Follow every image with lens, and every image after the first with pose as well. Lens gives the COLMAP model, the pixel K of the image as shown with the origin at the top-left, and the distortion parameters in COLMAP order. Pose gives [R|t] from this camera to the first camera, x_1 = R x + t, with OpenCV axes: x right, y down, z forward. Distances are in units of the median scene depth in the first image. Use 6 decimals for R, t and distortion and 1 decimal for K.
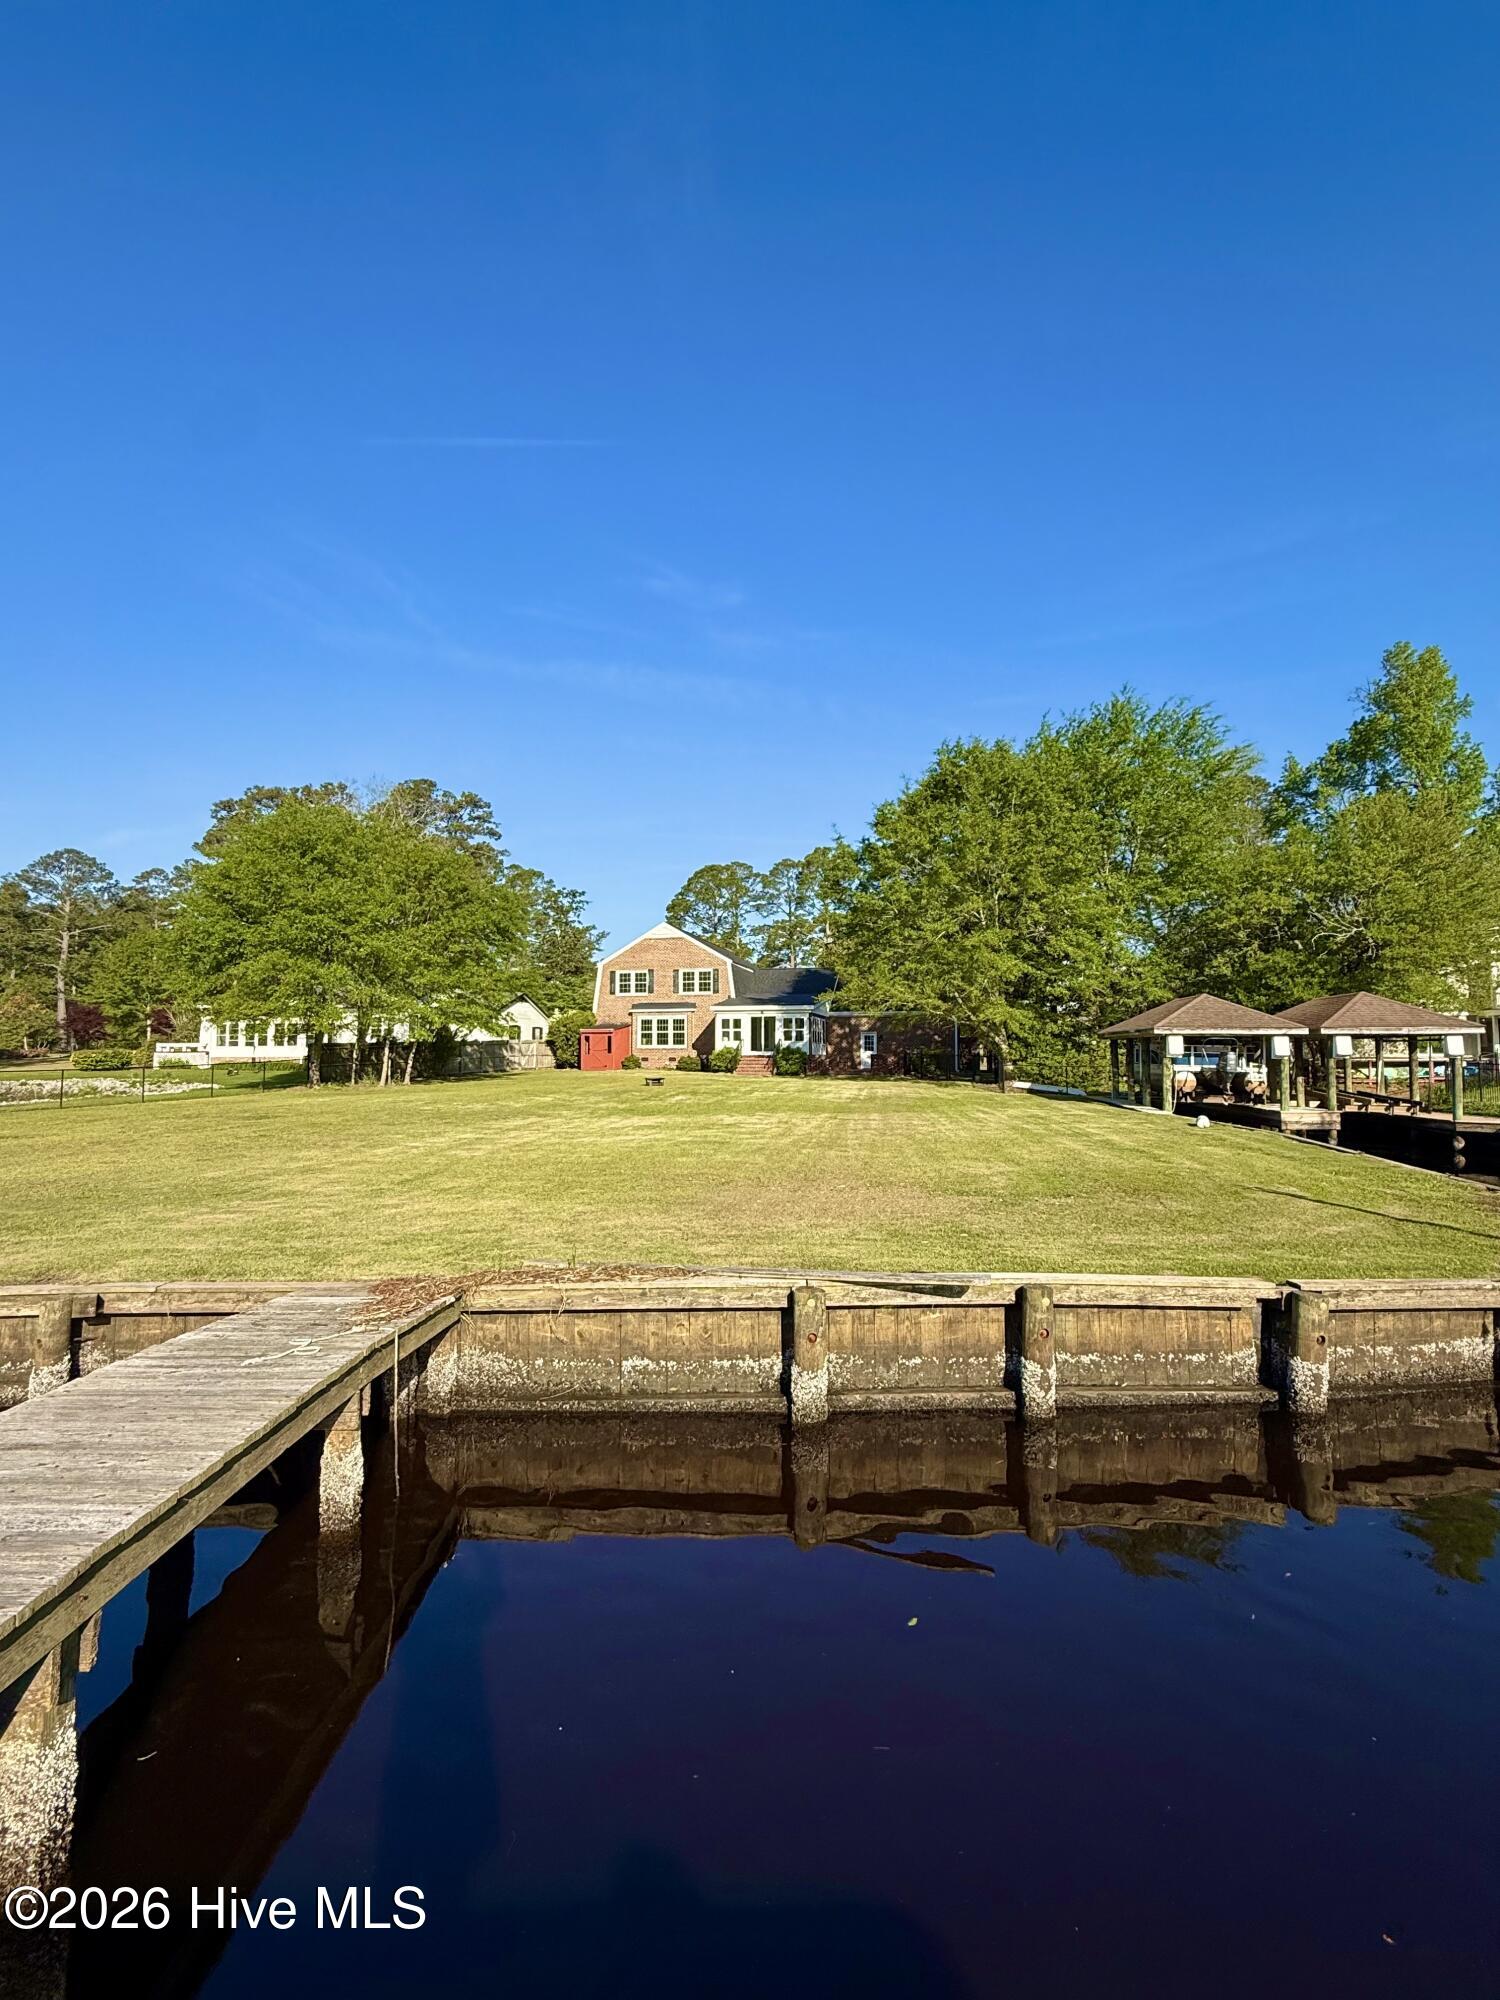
lens RADIAL K [[923.7, 0, 750.0], [0, 923.7, 1000.0], [0, 0, 1]] dist [0.000078, 0.000102]
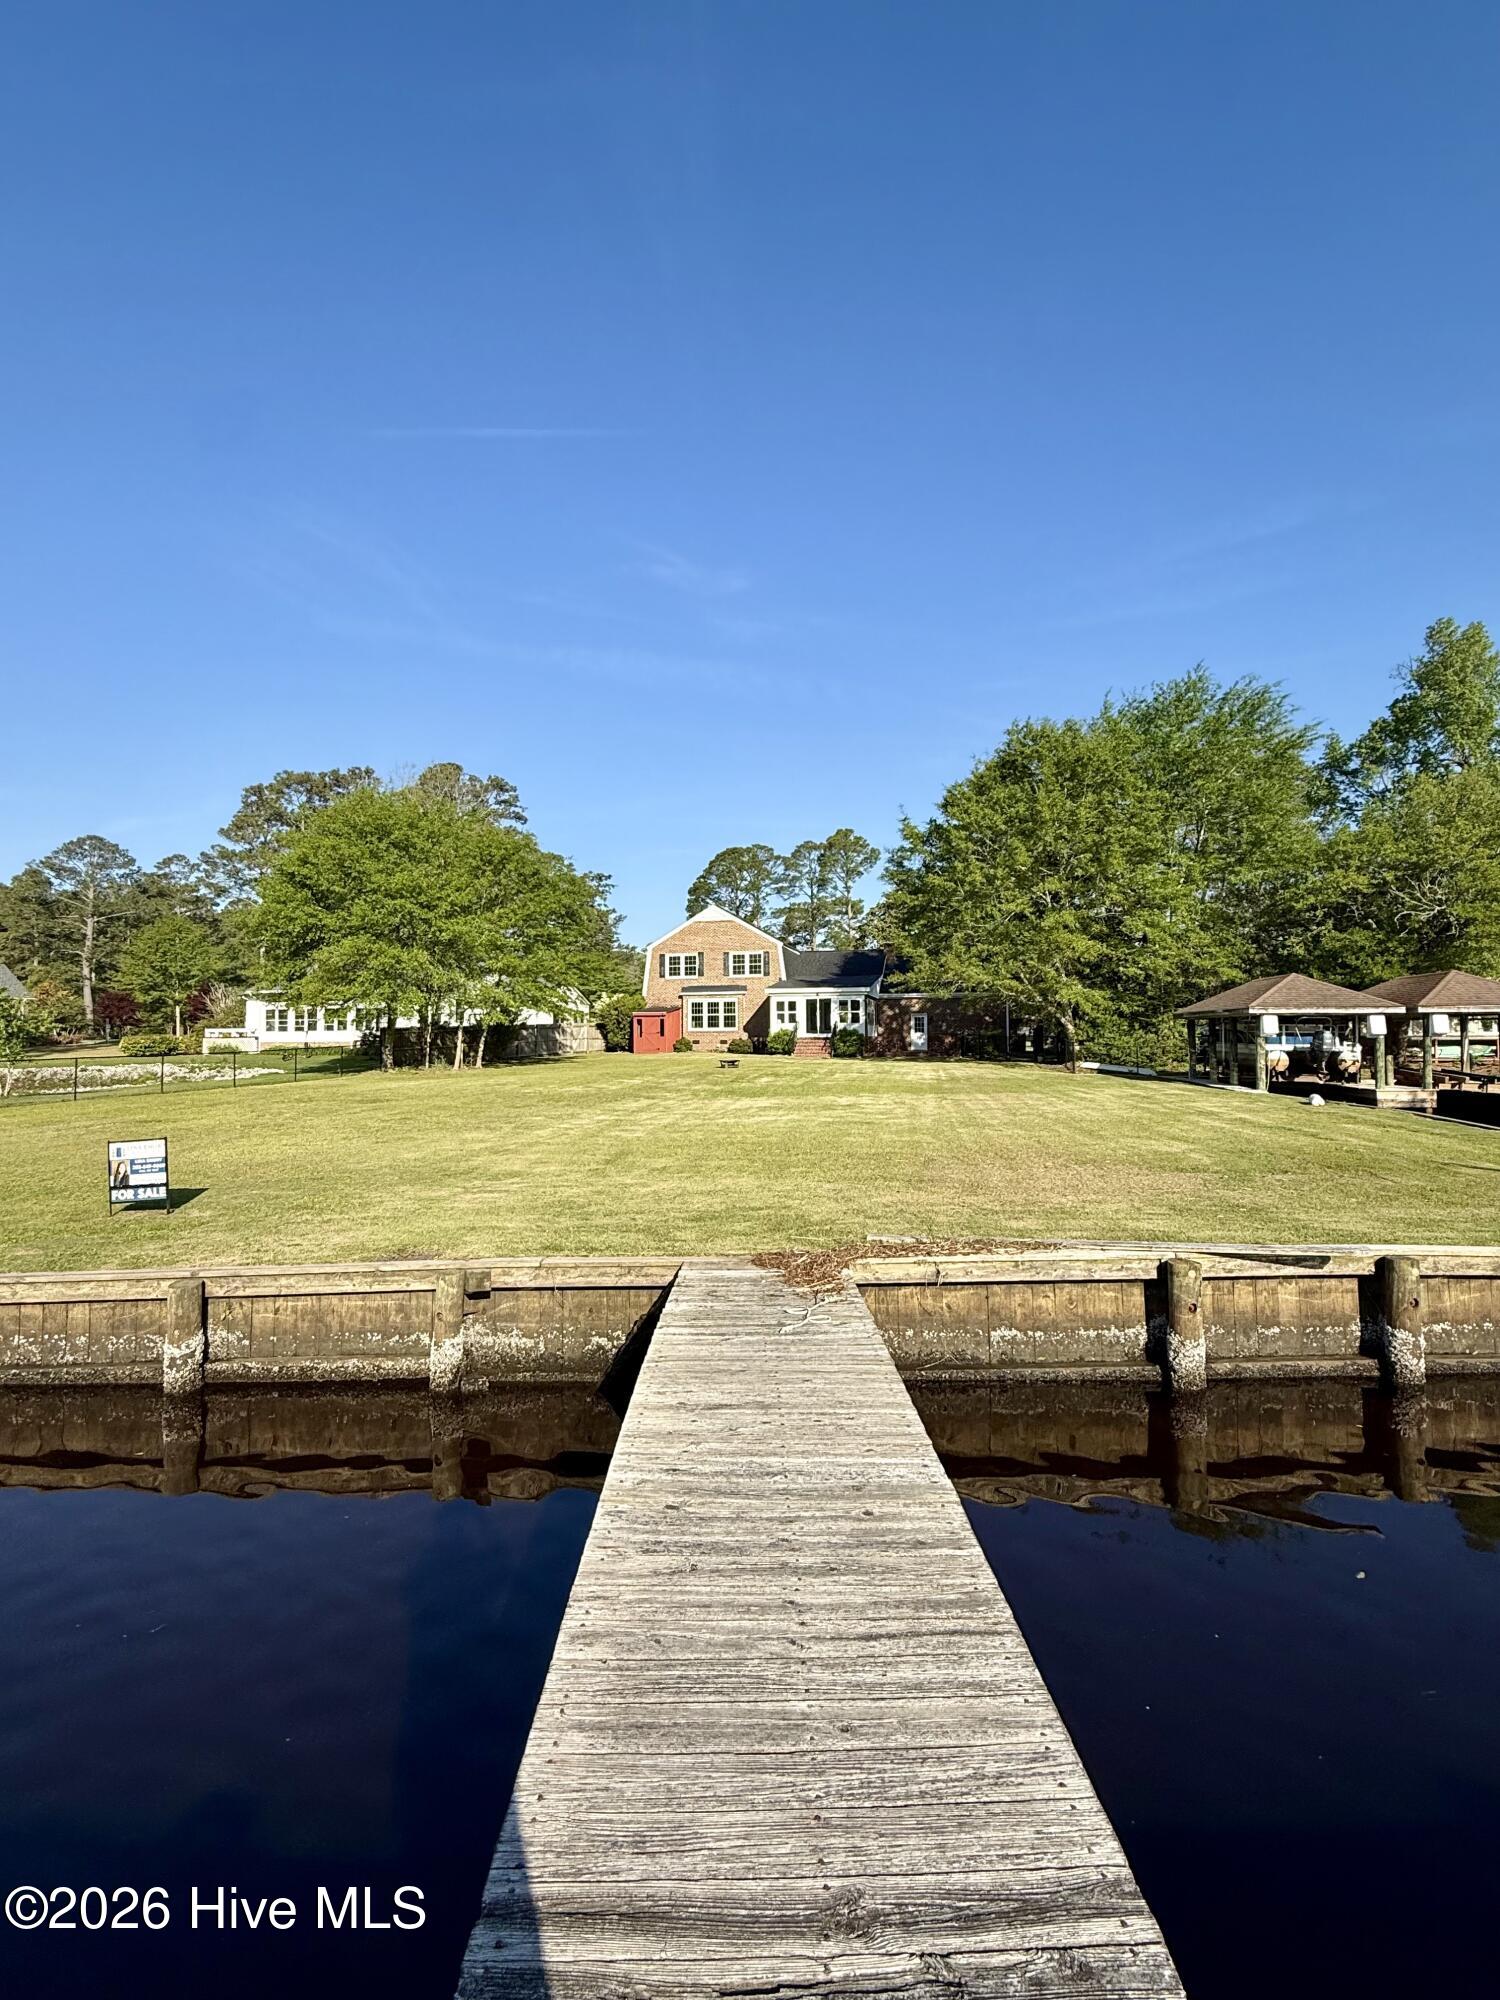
lens RADIAL K [[923.7, 0, 750.0], [0, 923.7, 1000.0], [0, 0, 1]] dist [0.000078, 0.000102]
pose [[0.999980, -0.005592, -0.003100, -0.070766], [0.005649, 0.999813, 0.018482, 0.000420], [0.002996, -0.018499, 0.999824, -0.003370]]
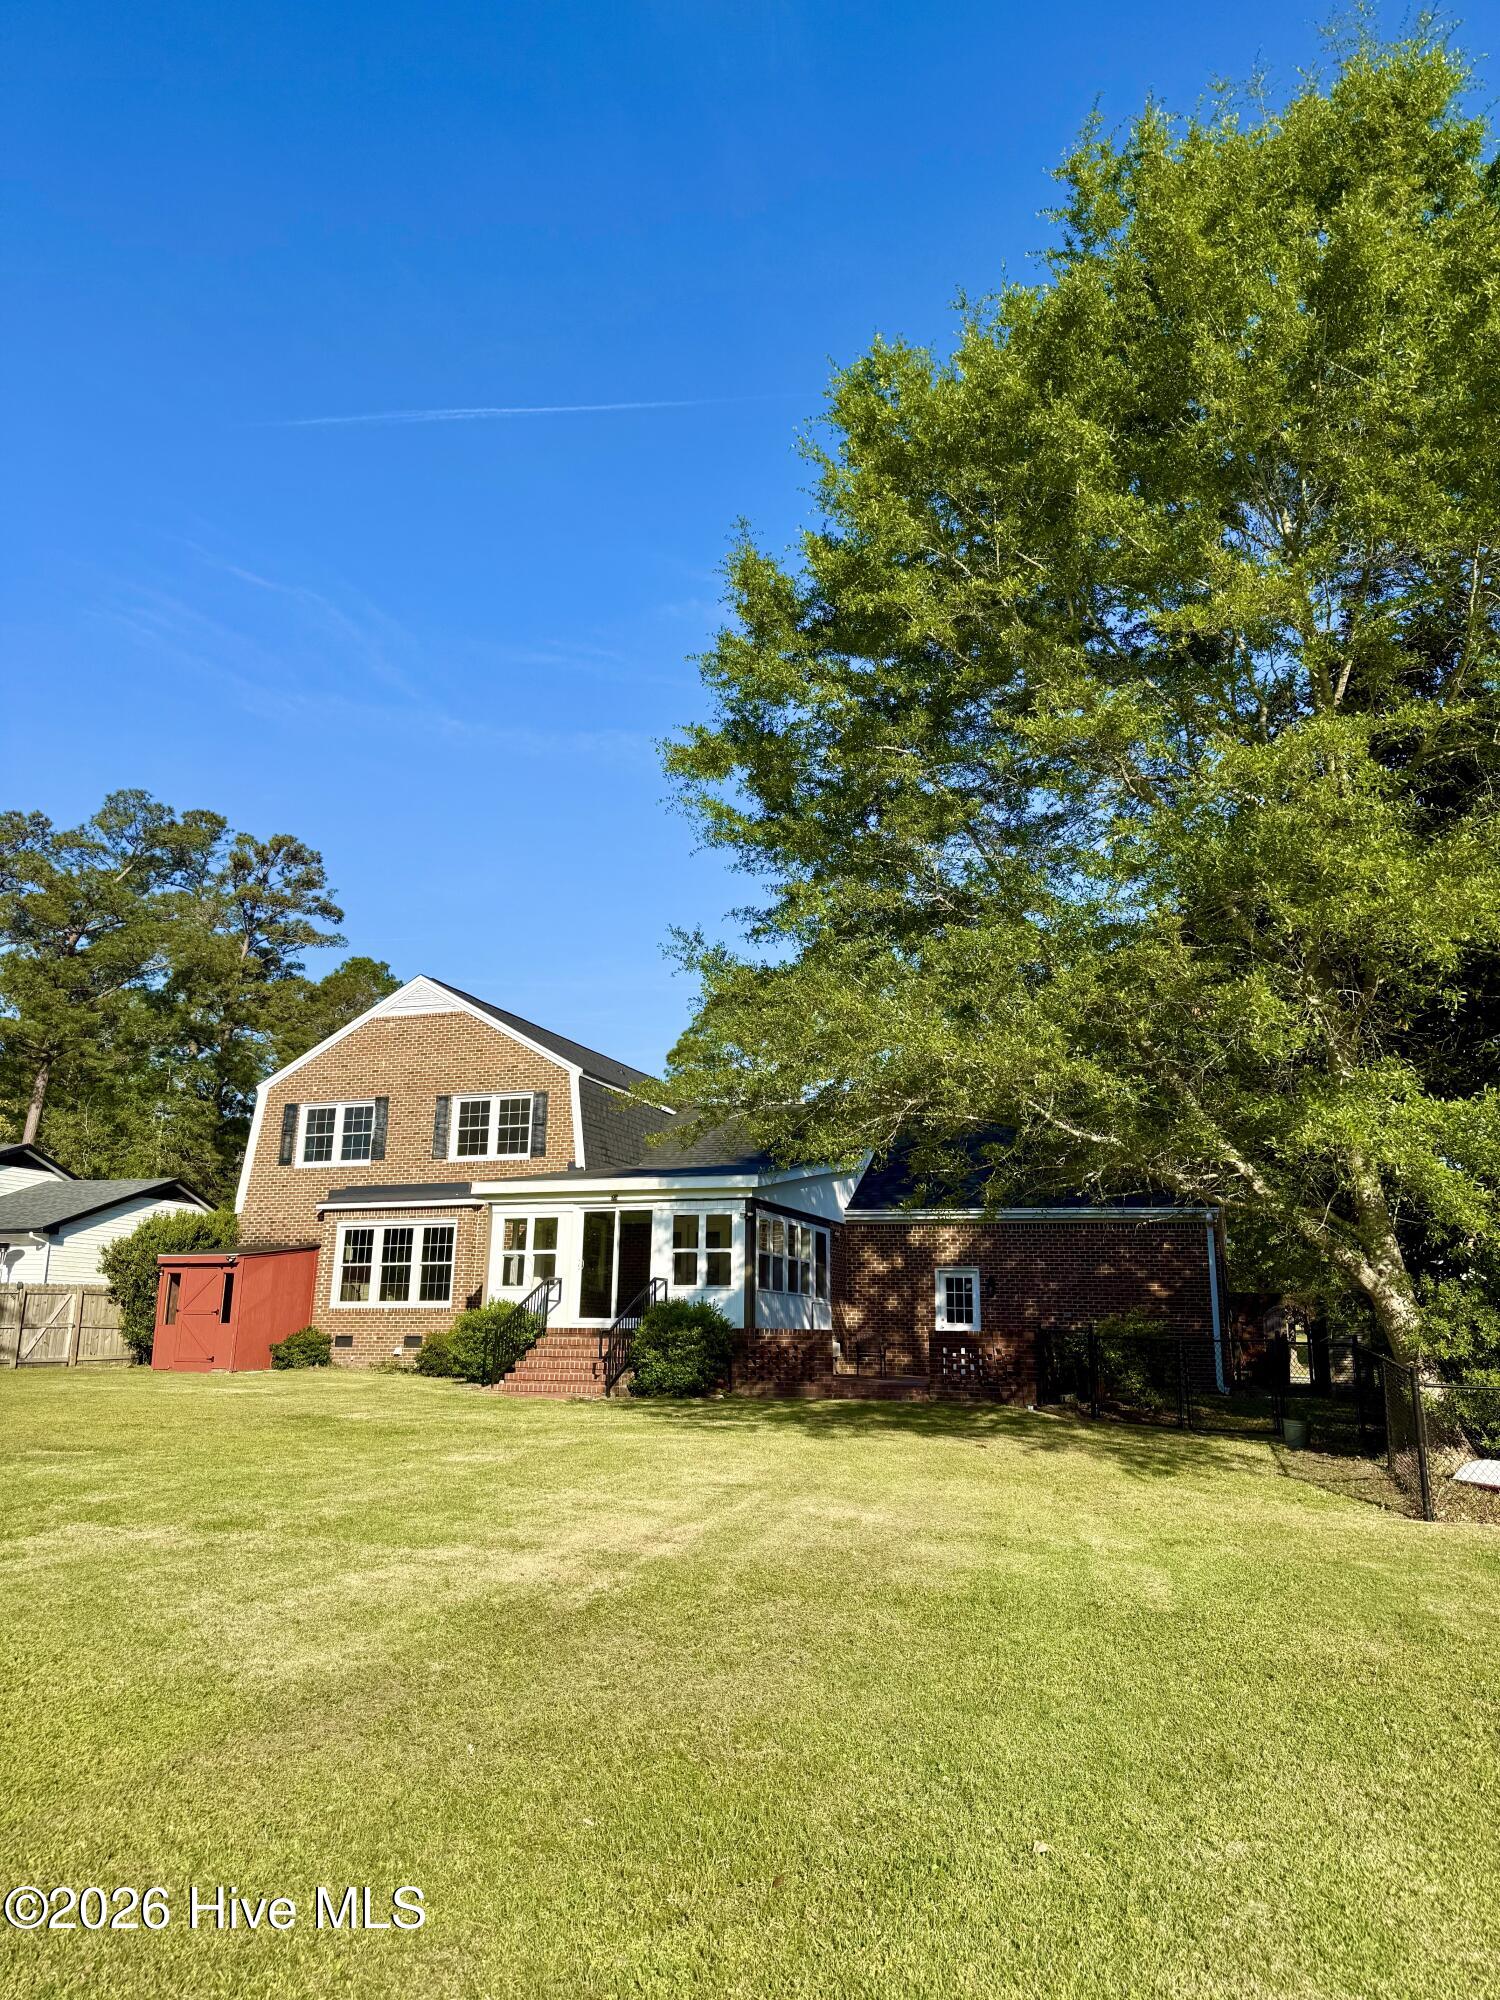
lens RADIAL K [[1410.0, 0, 750.0], [0, 1410.0, 1000.0], [0, 0, 1]] dist [0.064264, -0.000557]
pose [[0.994512, -0.010604, -0.104081, 0.145378], [-0.007793, 0.984577, -0.174775, 0.039469], [0.104329, 0.174627, 0.979092, 0.603498]]
